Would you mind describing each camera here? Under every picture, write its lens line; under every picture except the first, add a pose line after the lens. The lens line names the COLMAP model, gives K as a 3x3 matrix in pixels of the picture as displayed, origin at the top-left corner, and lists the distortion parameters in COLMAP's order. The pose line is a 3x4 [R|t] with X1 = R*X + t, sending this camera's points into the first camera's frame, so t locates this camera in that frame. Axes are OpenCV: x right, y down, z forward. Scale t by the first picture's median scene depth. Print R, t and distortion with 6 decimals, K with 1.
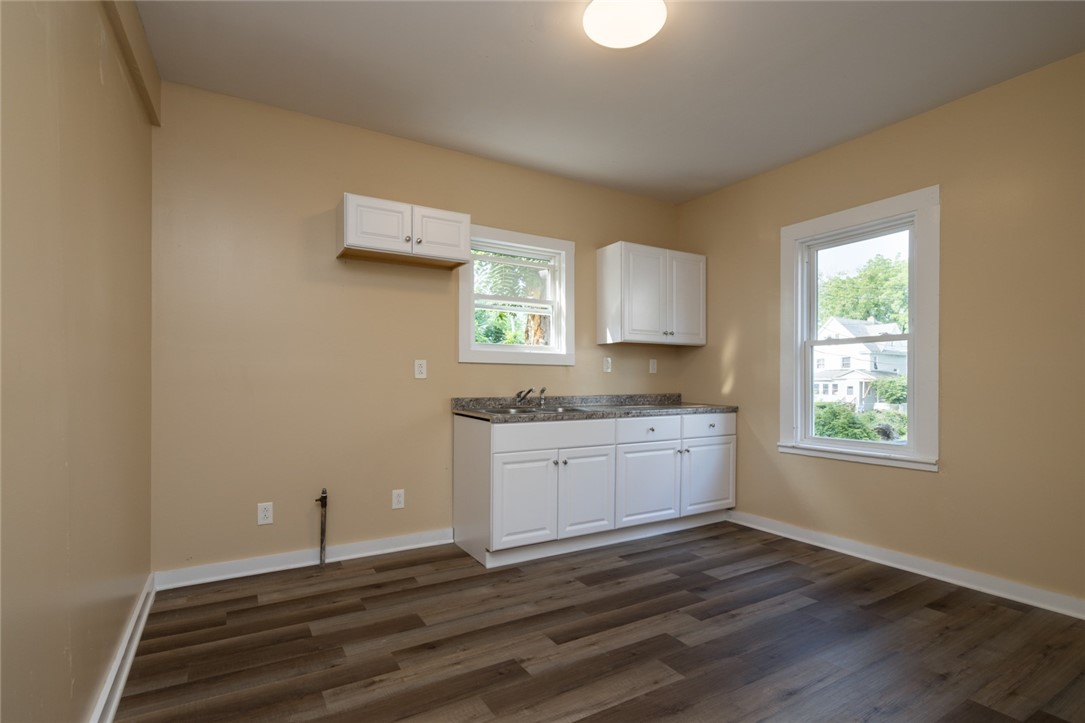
lens RADIAL K [[533.1, 0, 546.6], [0, 533.1, 381.9], [0, 0, 1]] dist [0.004336, -0.000005]
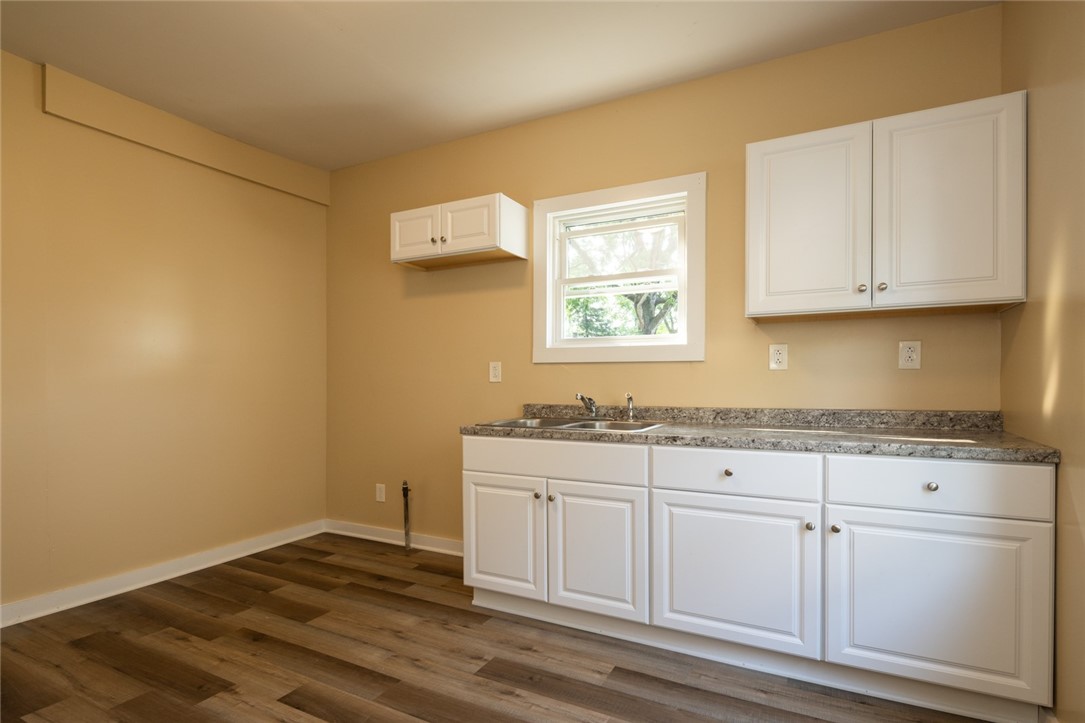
lens RADIAL K [[533.1, 0, 546.6], [0, 533.1, 381.9], [0, 0, 1]] dist [0.004336, -0.000005]
pose [[0.514563, -0.004041, -0.857443, 0.653024], [-0.000744, 0.999986, -0.005159, -0.001699], [0.857452, 0.003293, 0.514553, 0.632387]]
